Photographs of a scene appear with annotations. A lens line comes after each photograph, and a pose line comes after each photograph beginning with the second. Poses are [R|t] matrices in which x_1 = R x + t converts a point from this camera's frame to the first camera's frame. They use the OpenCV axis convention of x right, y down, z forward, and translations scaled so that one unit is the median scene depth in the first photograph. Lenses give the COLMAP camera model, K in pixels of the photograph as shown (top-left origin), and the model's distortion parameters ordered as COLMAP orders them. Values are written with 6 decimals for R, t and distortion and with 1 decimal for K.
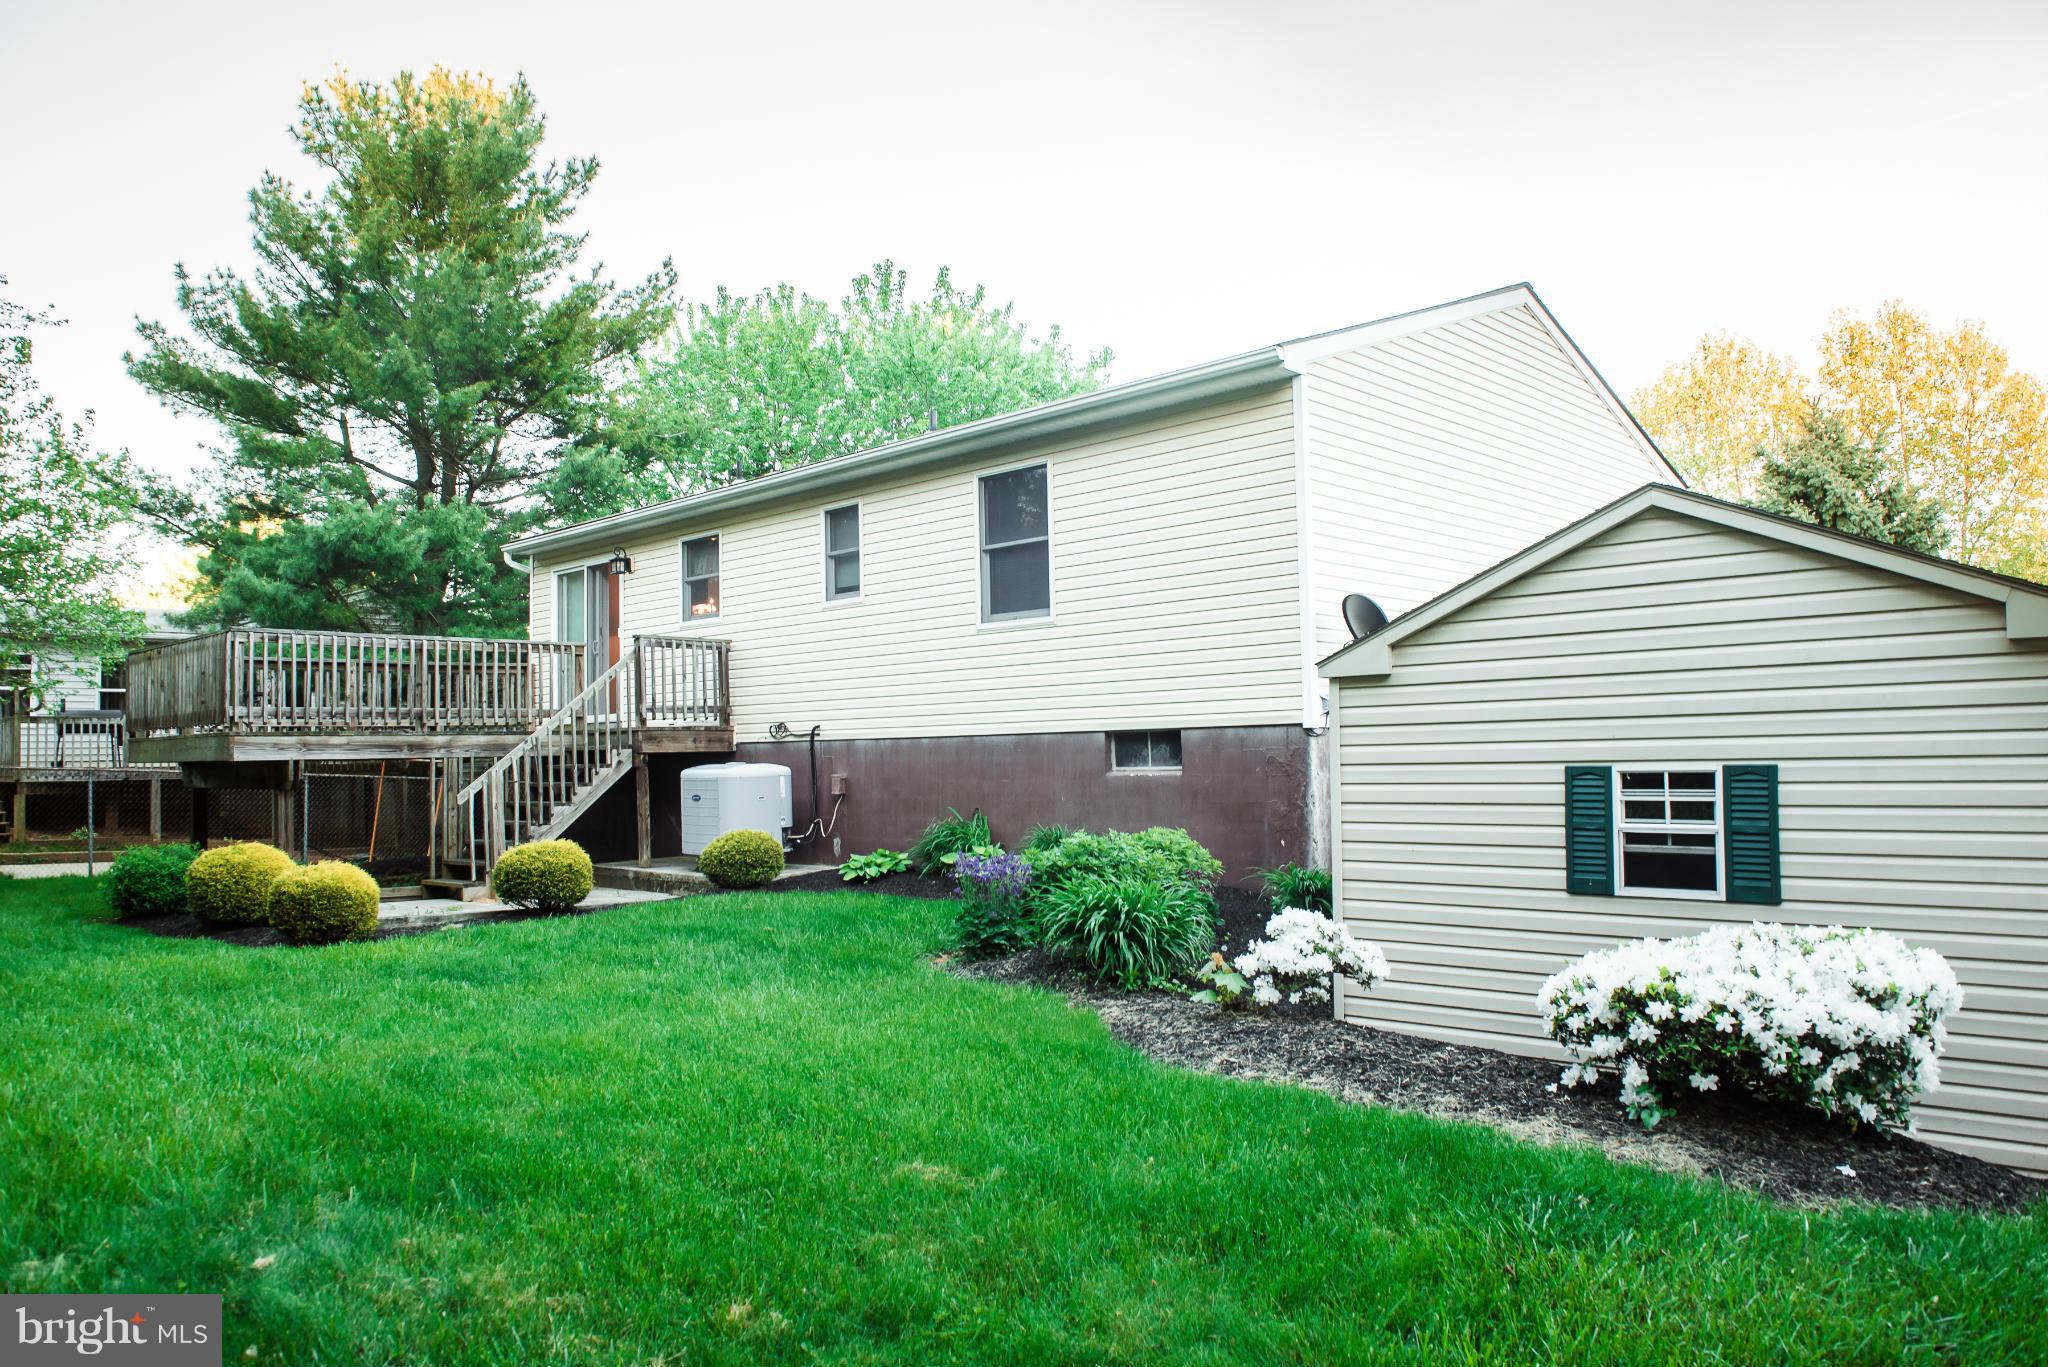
lens RADIAL K [[1512.0, 0, 1012.1], [0, 1512.0, 692.4], [0, 0, 1]] dist [0.002964, -0.007716]
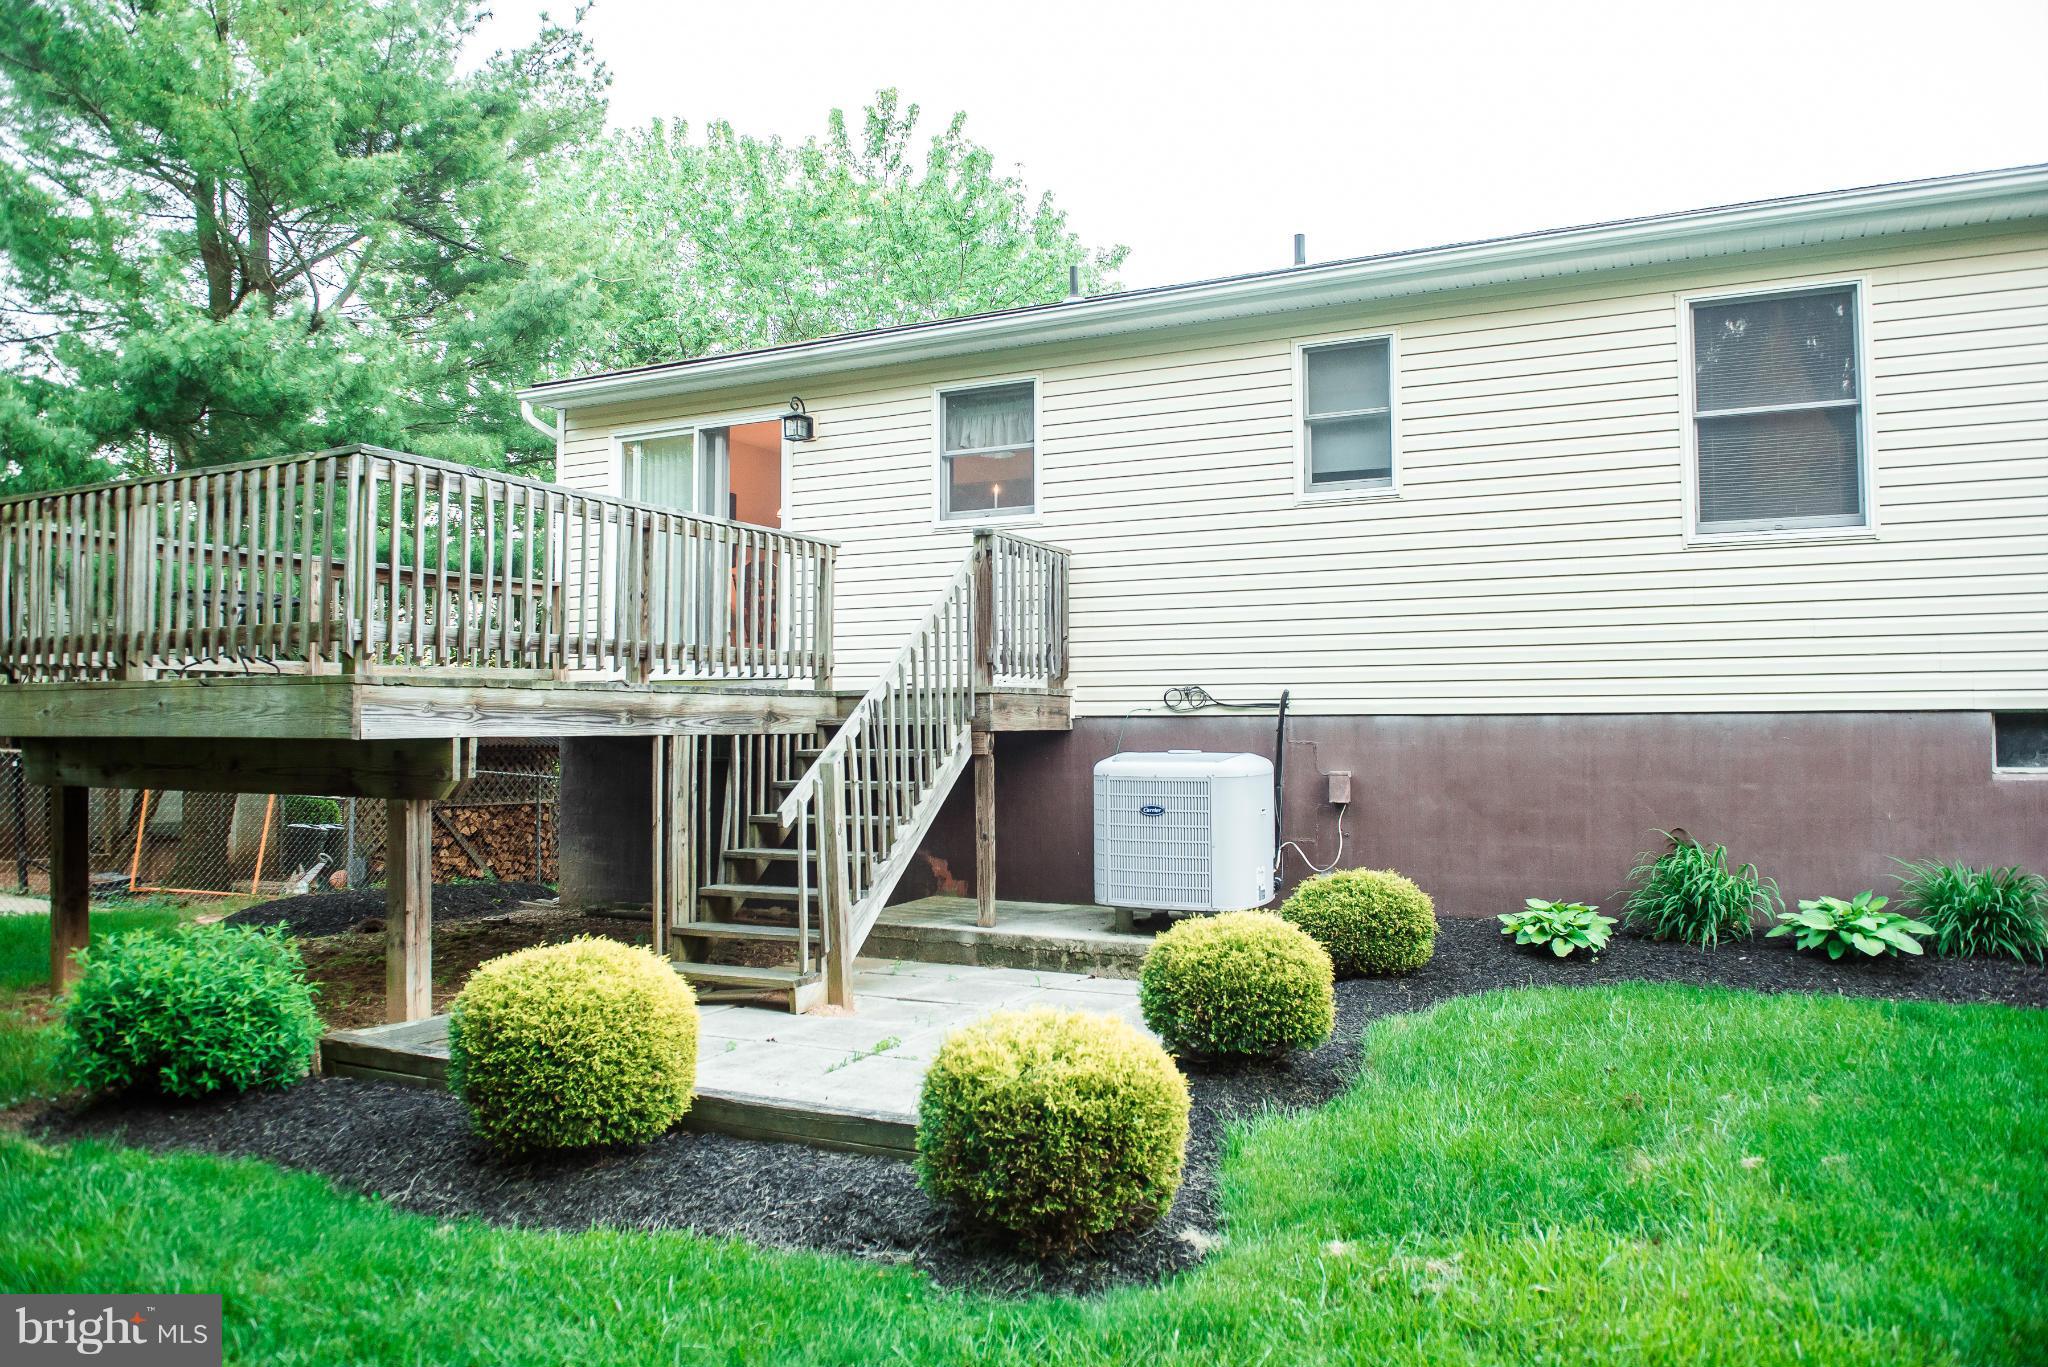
lens RADIAL K [[1434.0, 0, 1024.0], [0, 1434.0, 683.5], [0, 0, 1]] dist [-0.023777, -0.003366]
pose [[0.940478, 0.025015, 0.338932, -0.443100], [-0.028289, 0.999589, 0.004720, 0.019539], [-0.338674, -0.014027, 0.940799, 0.495697]]
